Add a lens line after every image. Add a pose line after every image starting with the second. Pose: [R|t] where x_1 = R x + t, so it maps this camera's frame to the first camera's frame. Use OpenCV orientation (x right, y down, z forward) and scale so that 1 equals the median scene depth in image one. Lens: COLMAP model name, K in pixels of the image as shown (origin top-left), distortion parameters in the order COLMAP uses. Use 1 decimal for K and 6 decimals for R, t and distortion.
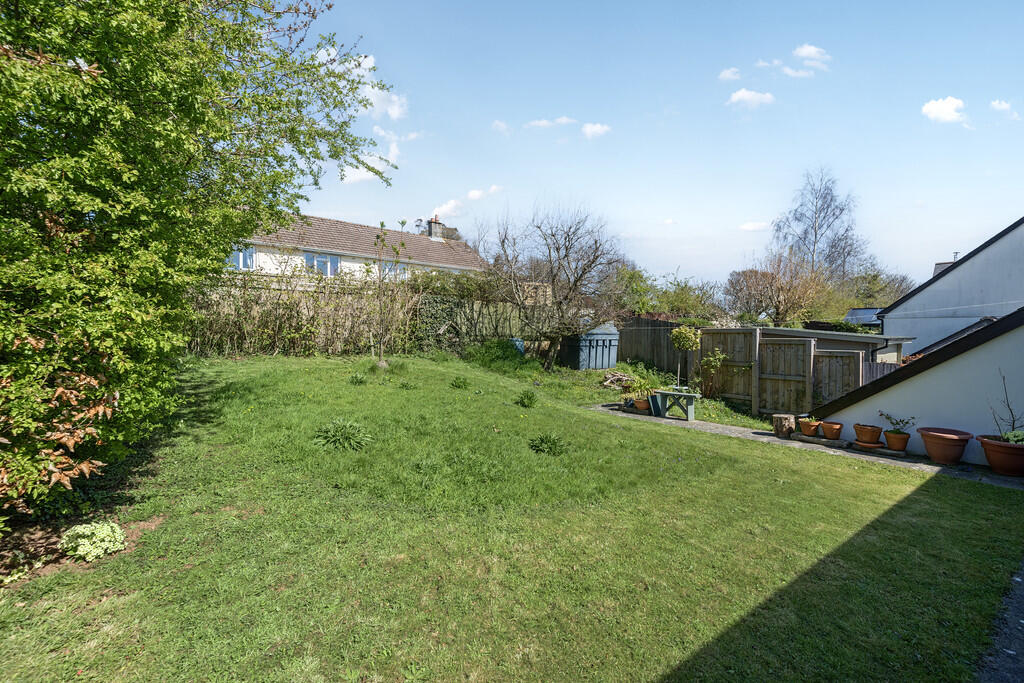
lens RADIAL K [[444.1, 0, 512.0], [0, 444.1, 341.5], [0, 0, 1]] dist [0.000932, 0.000352]
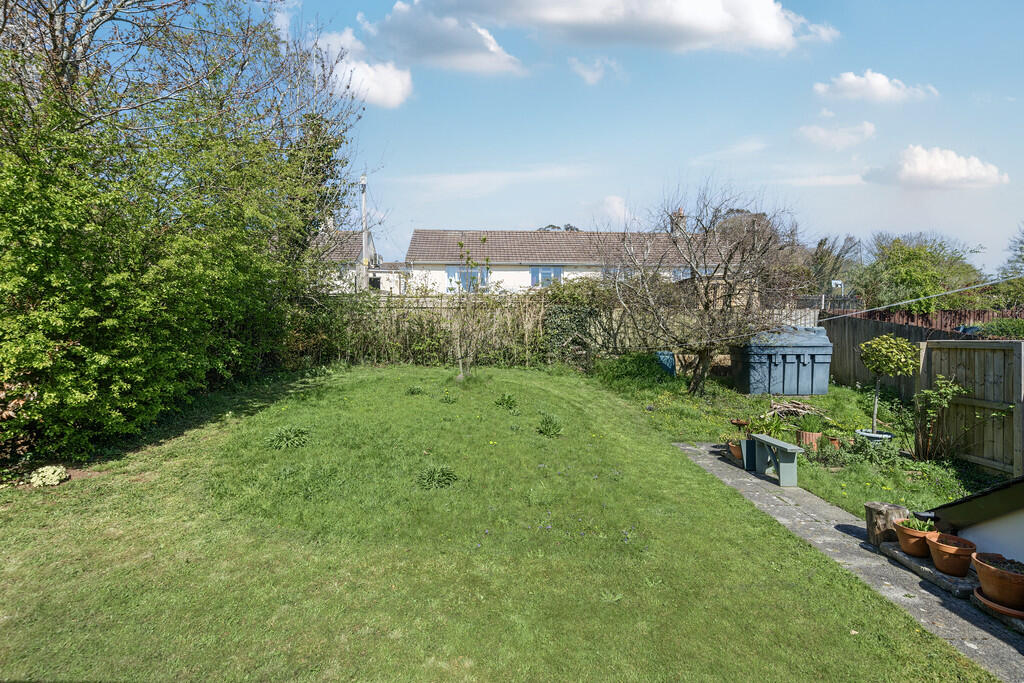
lens RADIAL K [[465.1, 0, 512.0], [0, 465.1, 341.5], [0, 0, 1]] dist [-0.000495, 0.000020]
pose [[0.785616, 0.000878, -0.618714, 0.338999], [-0.007710, 0.999935, -0.008371, -0.016459], [0.618666, 0.011347, 0.785572, 0.145466]]
